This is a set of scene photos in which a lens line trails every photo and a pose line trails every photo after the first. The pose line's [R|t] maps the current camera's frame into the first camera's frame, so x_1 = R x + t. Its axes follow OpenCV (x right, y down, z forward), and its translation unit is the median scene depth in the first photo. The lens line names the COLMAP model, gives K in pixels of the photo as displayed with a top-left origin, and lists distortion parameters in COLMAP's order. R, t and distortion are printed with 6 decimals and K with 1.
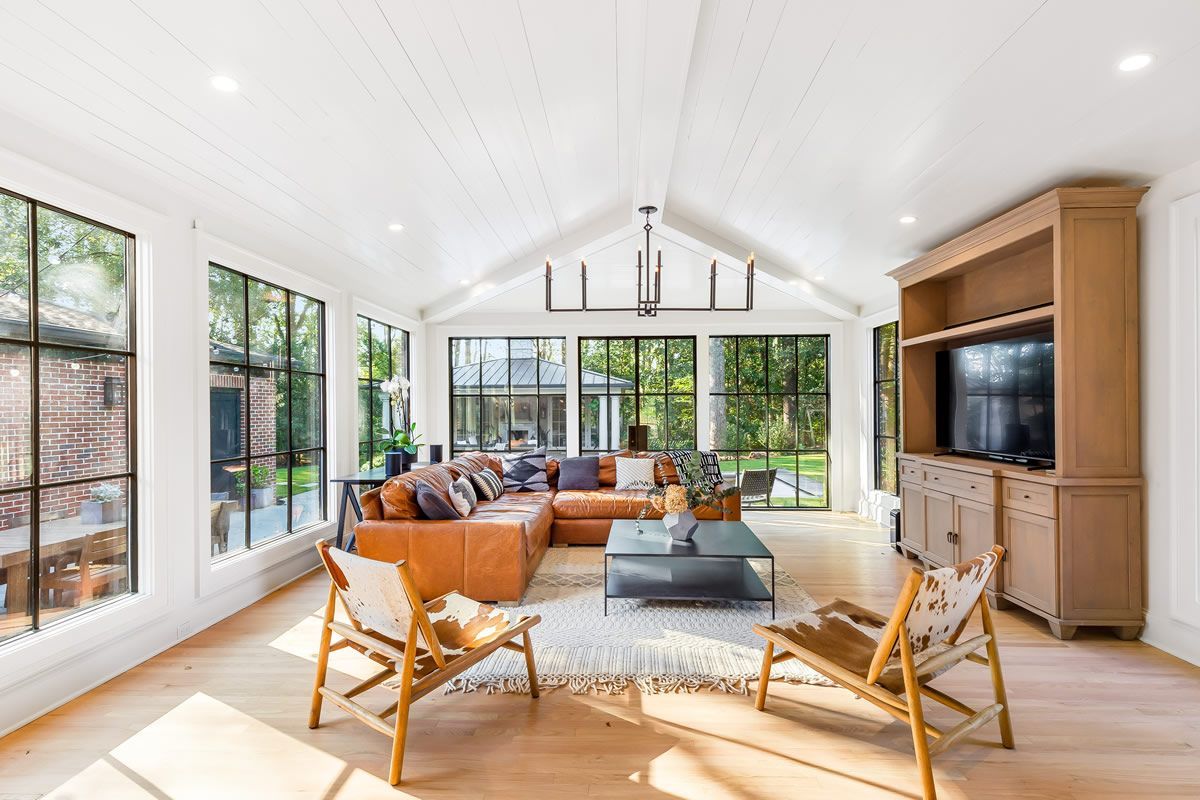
lens RADIAL K [[547.7, 0, 606.1], [0, 547.7, 398.3], [0, 0, 1]] dist [0.003213, -0.000408]
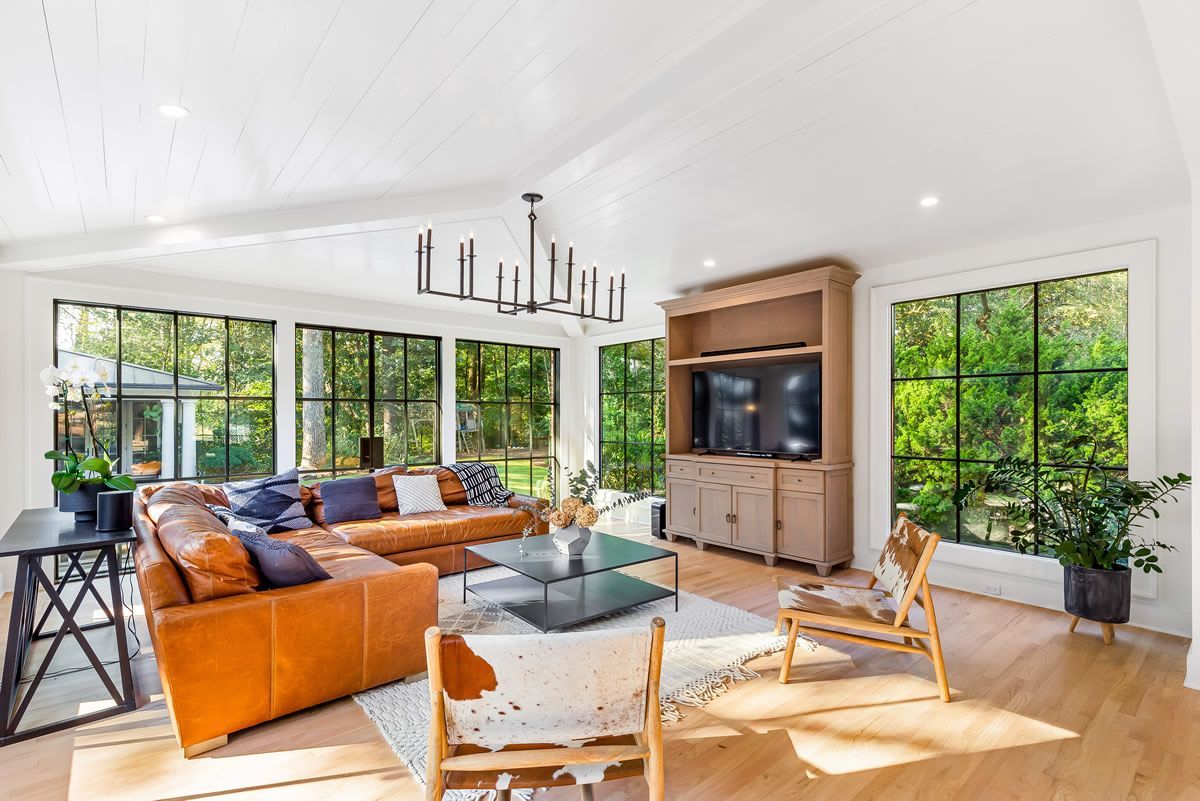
lens RADIAL K [[554.6, 0, 607.7], [0, 554.6, 408.0], [0, 0, 1]] dist [0.004251, -0.000242]
pose [[0.738313, 0.013094, 0.674331, -0.449518], [-0.013659, 0.999897, -0.004461, 0.006867], [-0.674320, -0.005917, 0.738415, 0.236822]]
